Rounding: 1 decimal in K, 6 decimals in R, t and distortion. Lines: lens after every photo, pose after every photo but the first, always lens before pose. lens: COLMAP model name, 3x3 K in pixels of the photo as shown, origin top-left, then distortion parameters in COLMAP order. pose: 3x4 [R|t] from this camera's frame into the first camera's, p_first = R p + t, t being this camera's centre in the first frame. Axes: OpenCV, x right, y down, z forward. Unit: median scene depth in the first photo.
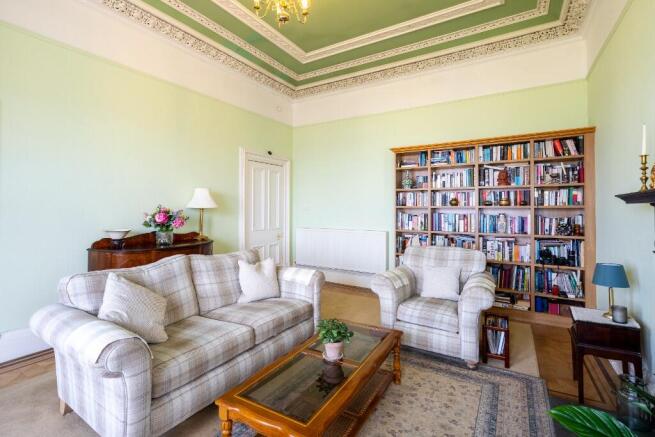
lens RADIAL K [[333.0, 0, 351.1], [0, 333.0, 202.8], [0, 0, 1]] dist [0.000383, -0.000160]
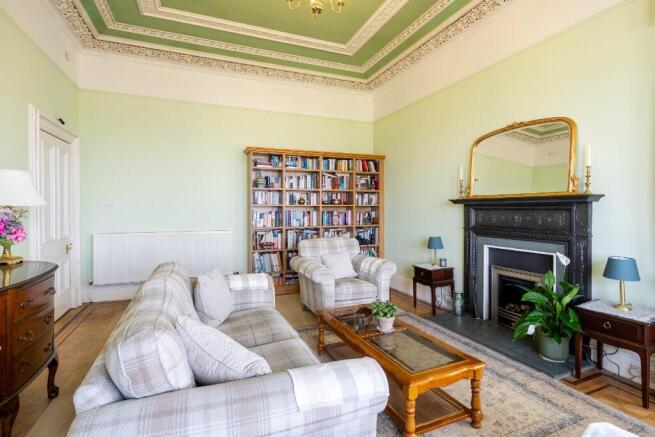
lens RADIAL K [[326.3, 0, 330.1], [0, 326.3, 208.5], [0, 0, 1]] dist [0.000062, 0.000467]
pose [[0.574004, -0.004715, 0.818839, -0.592741], [-0.013244, 0.999799, 0.015042, 0.004667], [-0.818746, -0.019479, 0.573826, 0.258720]]
